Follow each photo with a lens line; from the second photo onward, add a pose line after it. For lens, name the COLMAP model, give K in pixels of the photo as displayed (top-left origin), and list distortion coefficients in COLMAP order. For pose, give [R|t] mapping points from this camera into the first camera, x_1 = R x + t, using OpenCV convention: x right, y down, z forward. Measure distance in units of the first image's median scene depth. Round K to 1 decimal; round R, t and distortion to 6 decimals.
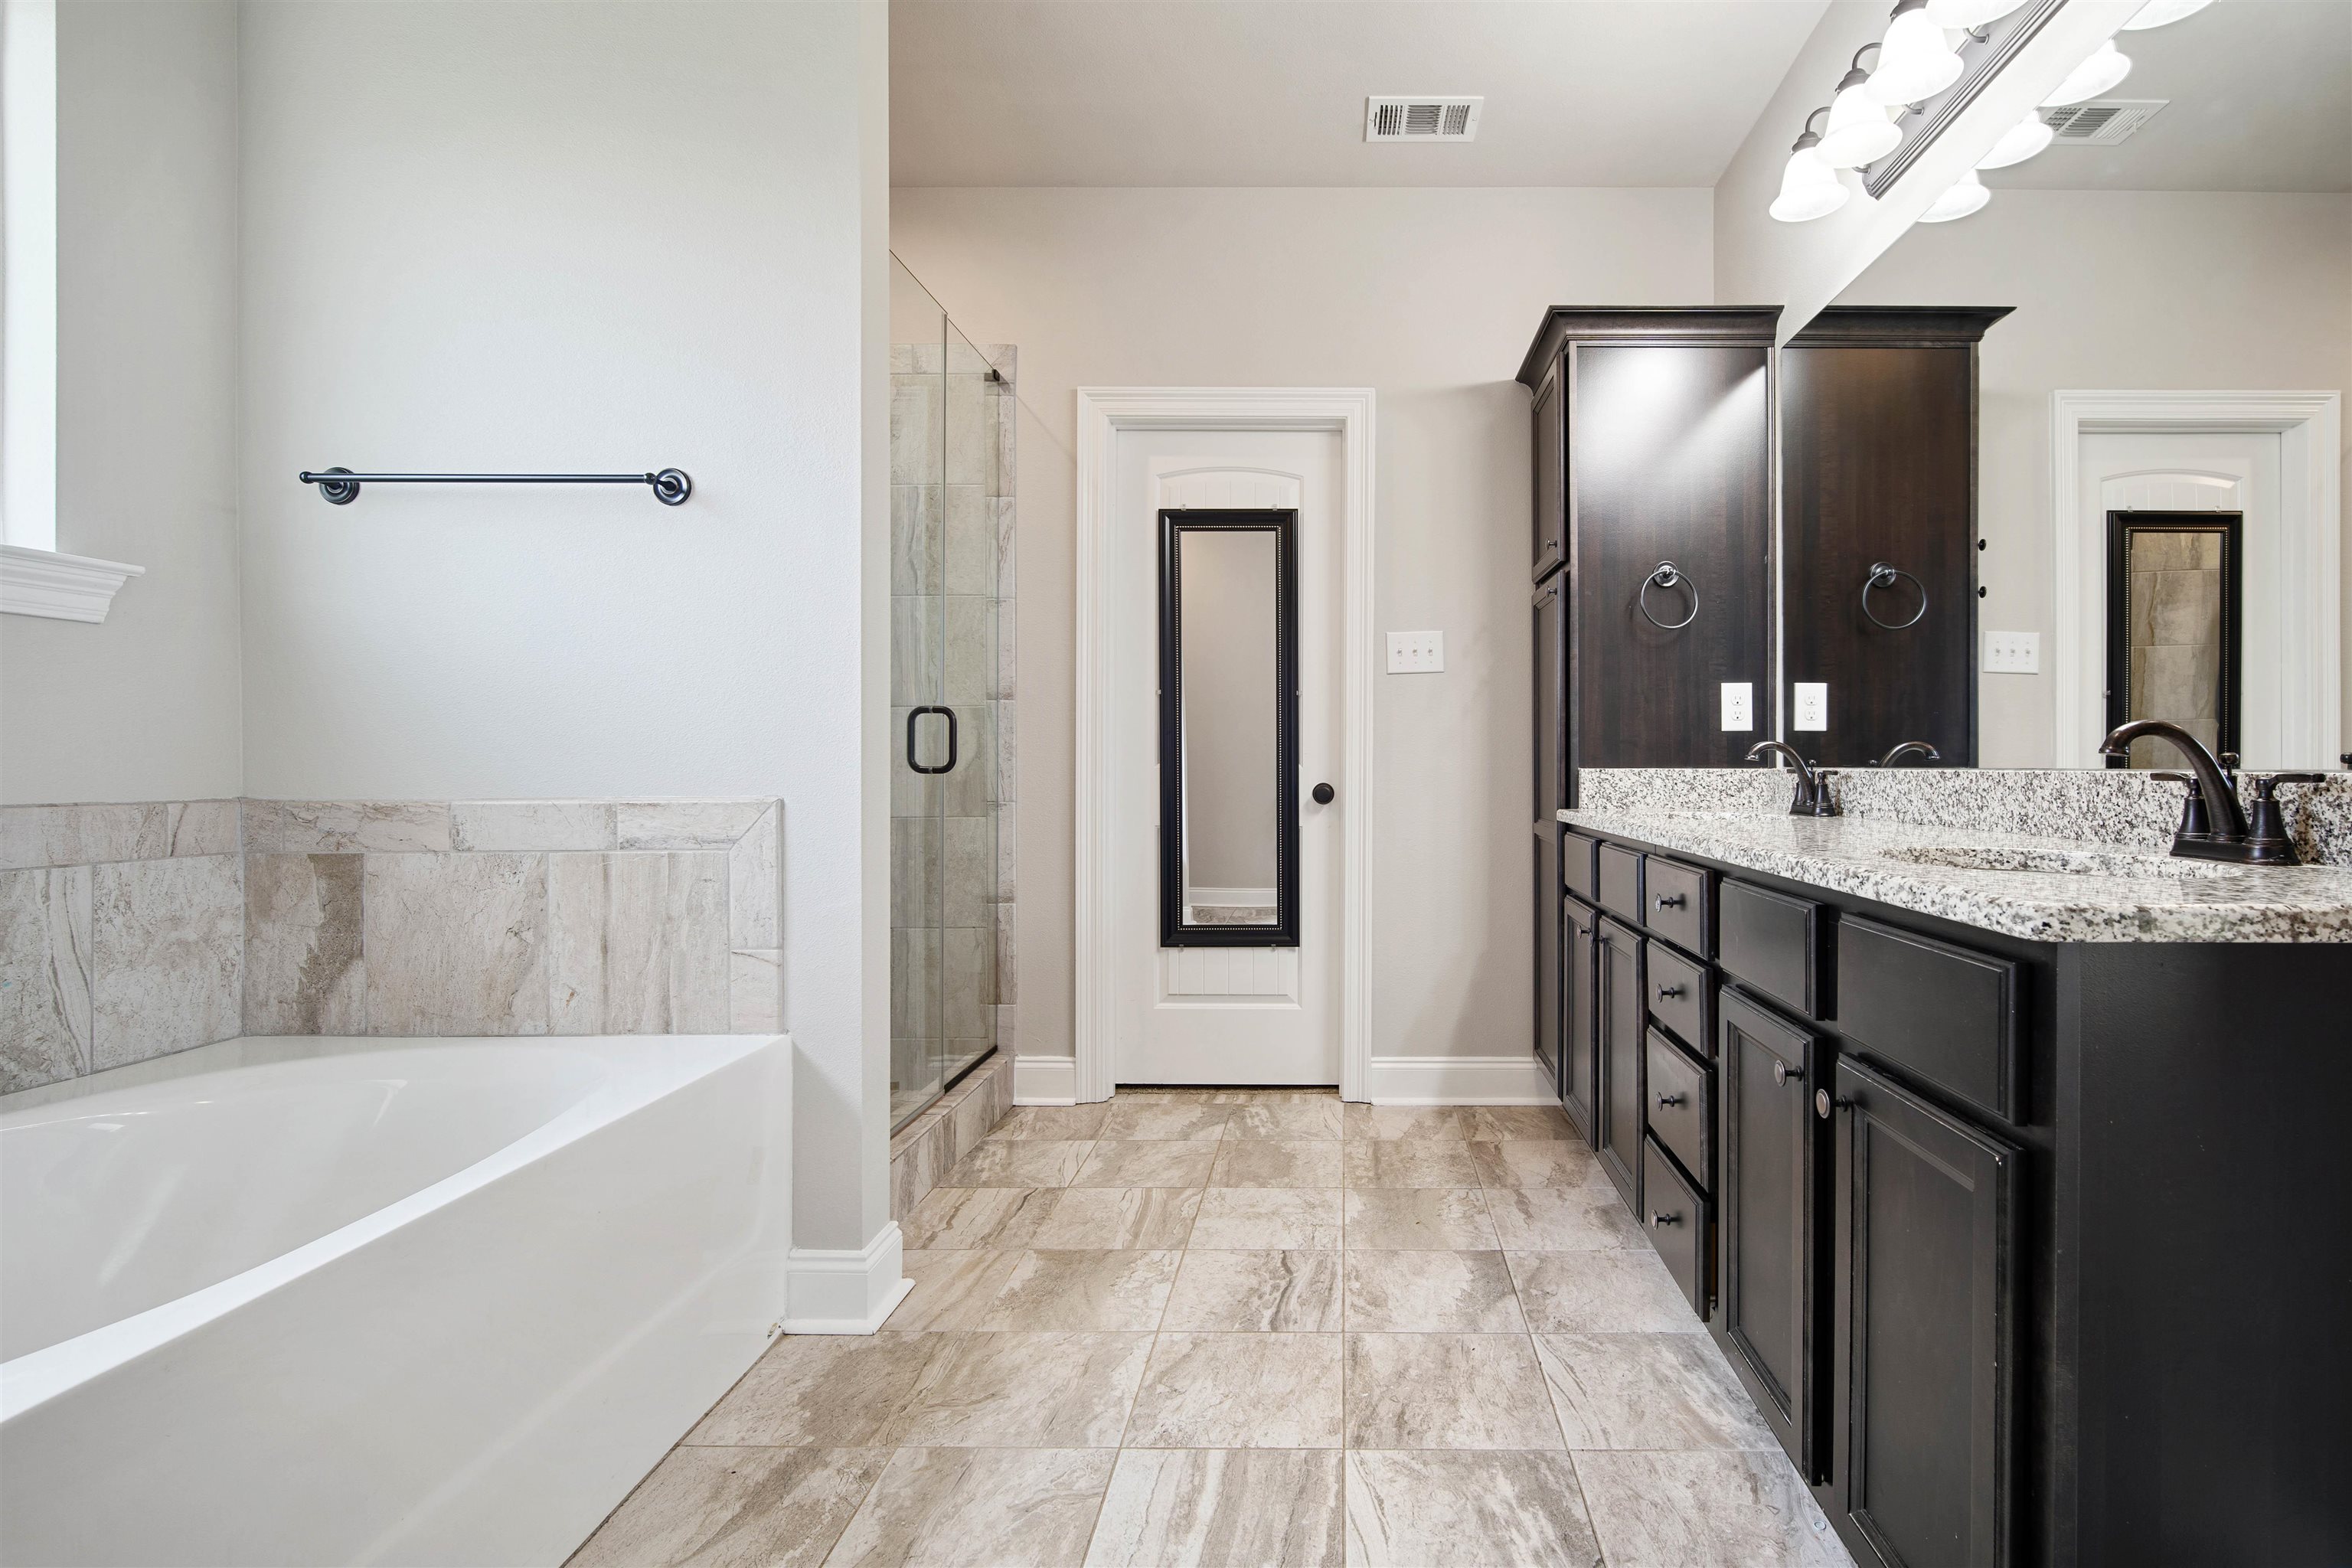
lens RADIAL K [[1032.4, 0, 1184.0], [0, 1032.4, 767.2], [0, 0, 1]] dist [-0.007982, 0.003138]
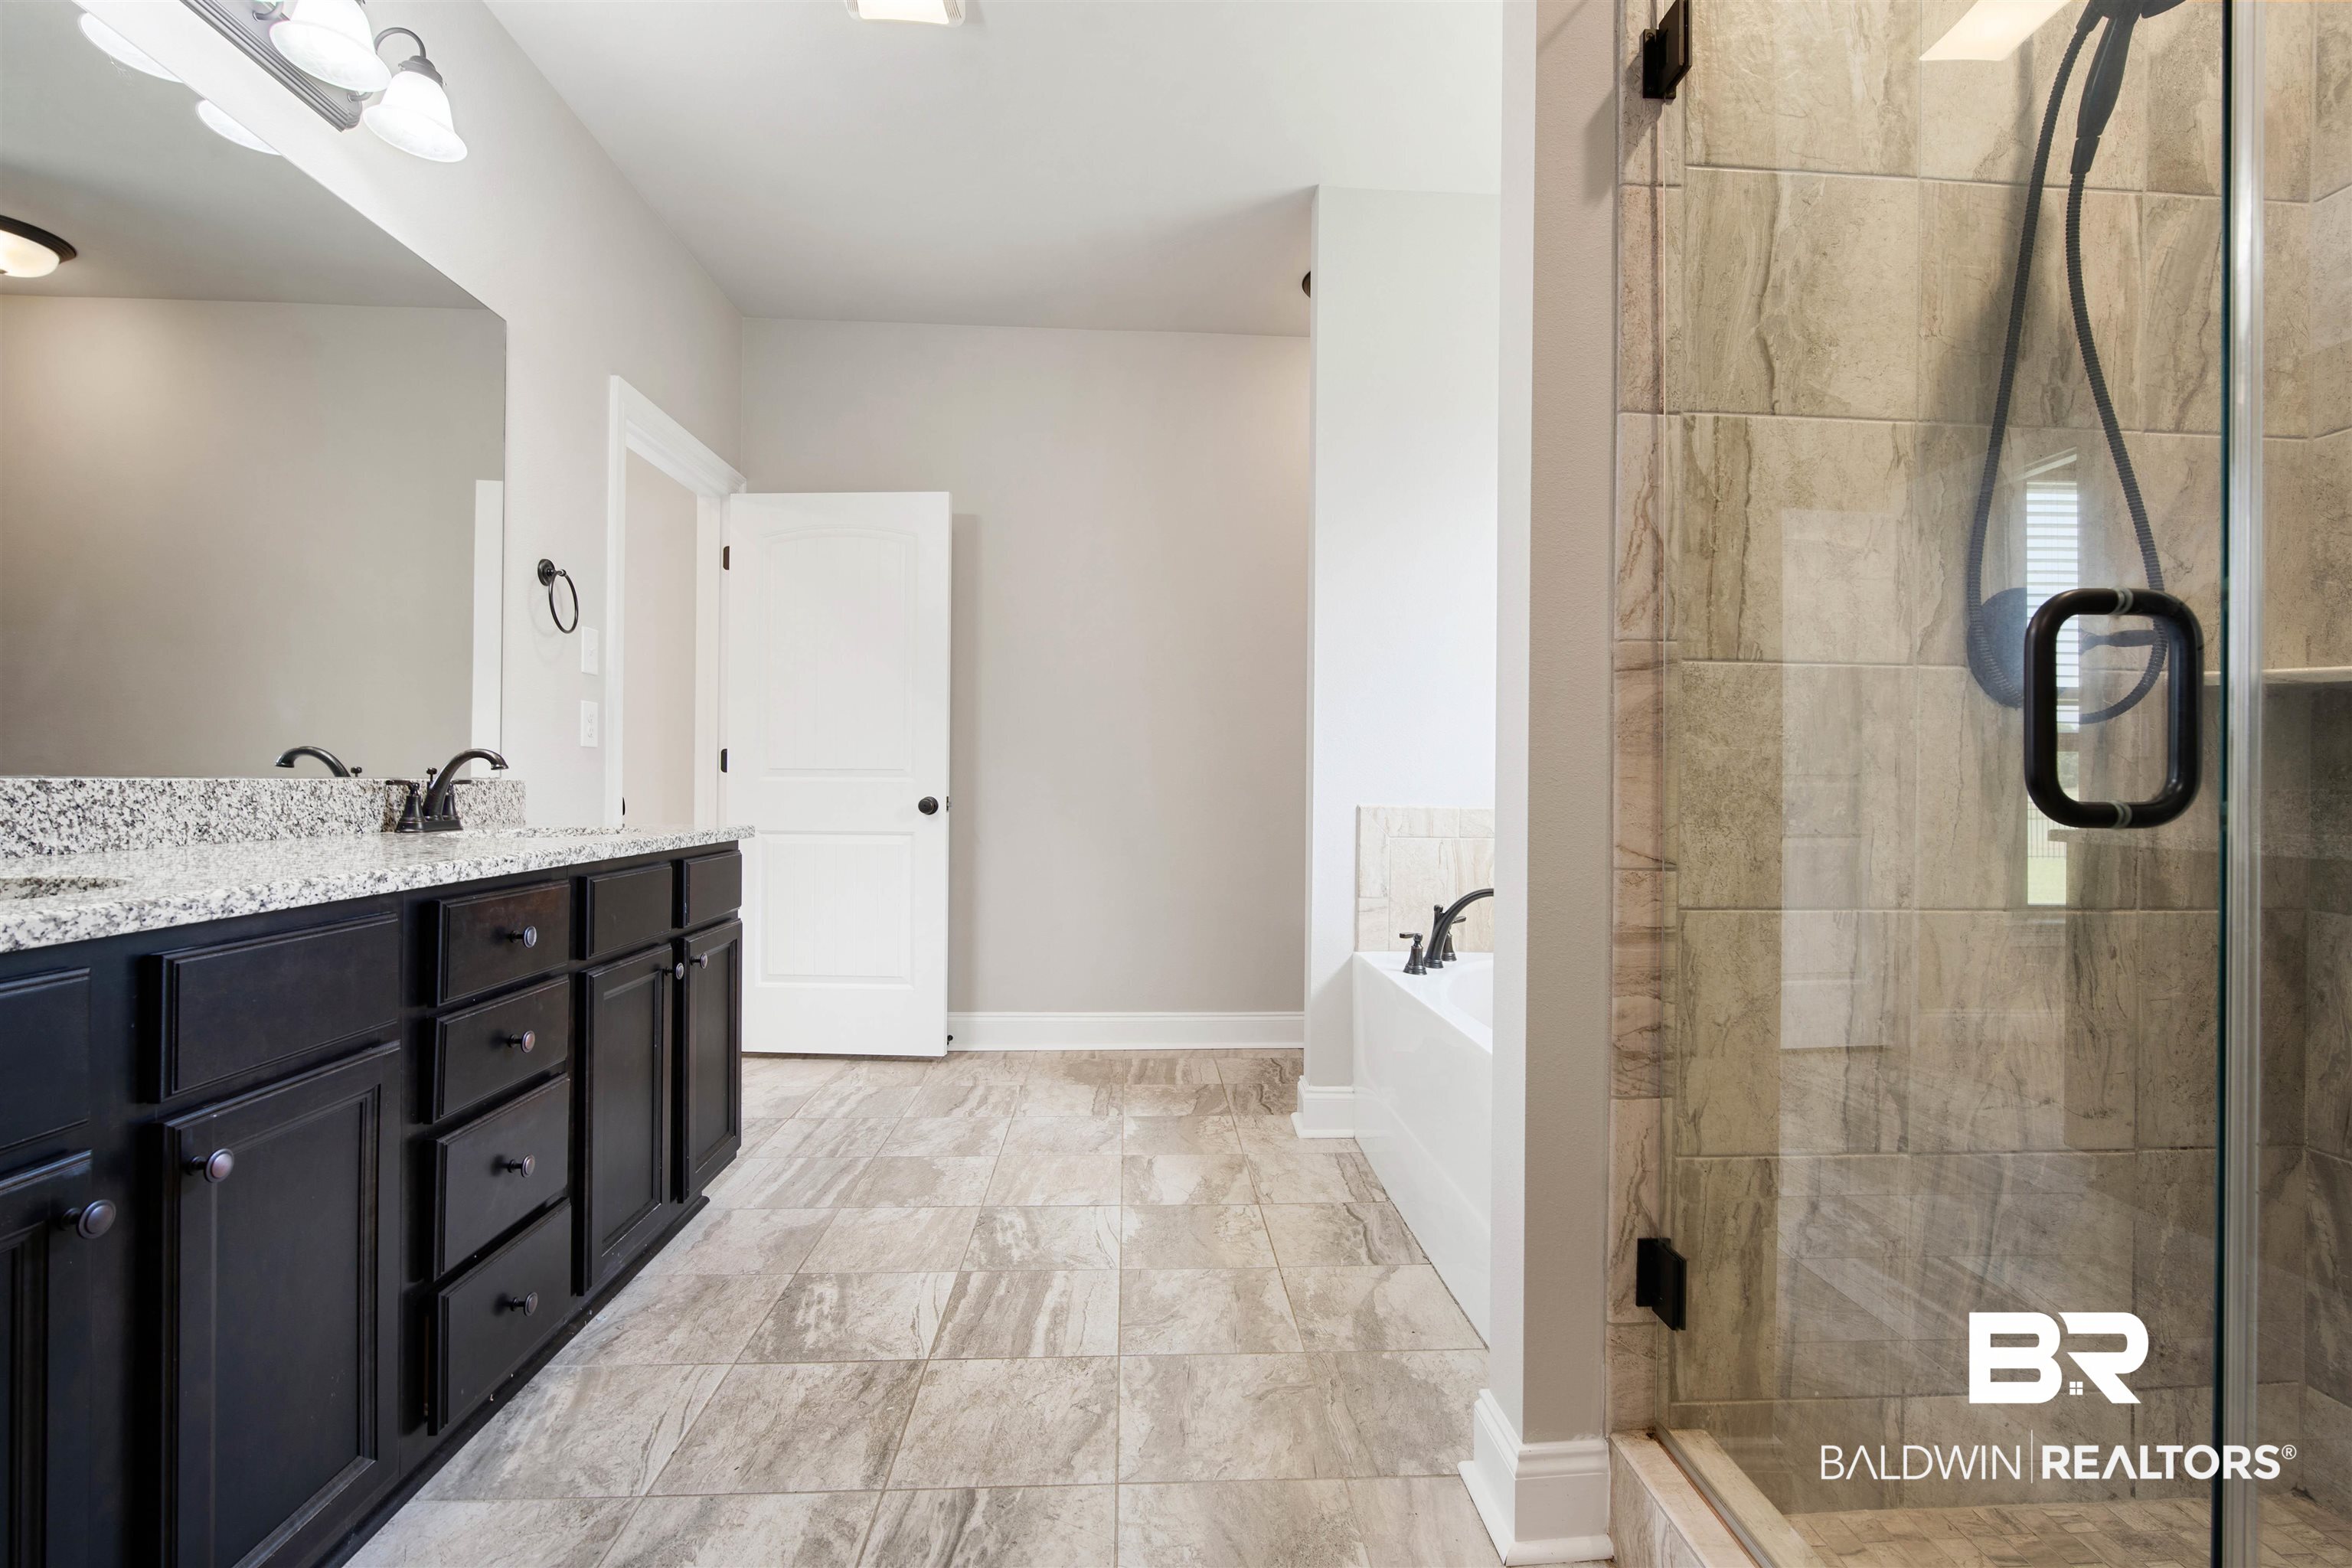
lens RADIAL K [[1032.4, 0, 1174.3], [0, 1032.4, 786.5], [0, 0, 1]] dist [-0.007982, 0.003138]
pose [[-0.981410, -0.008611, -0.191727, 0.106720], [-0.010045, 0.999928, 0.006509, -0.004885], [0.191657, 0.008314, -0.981427, 2.129092]]
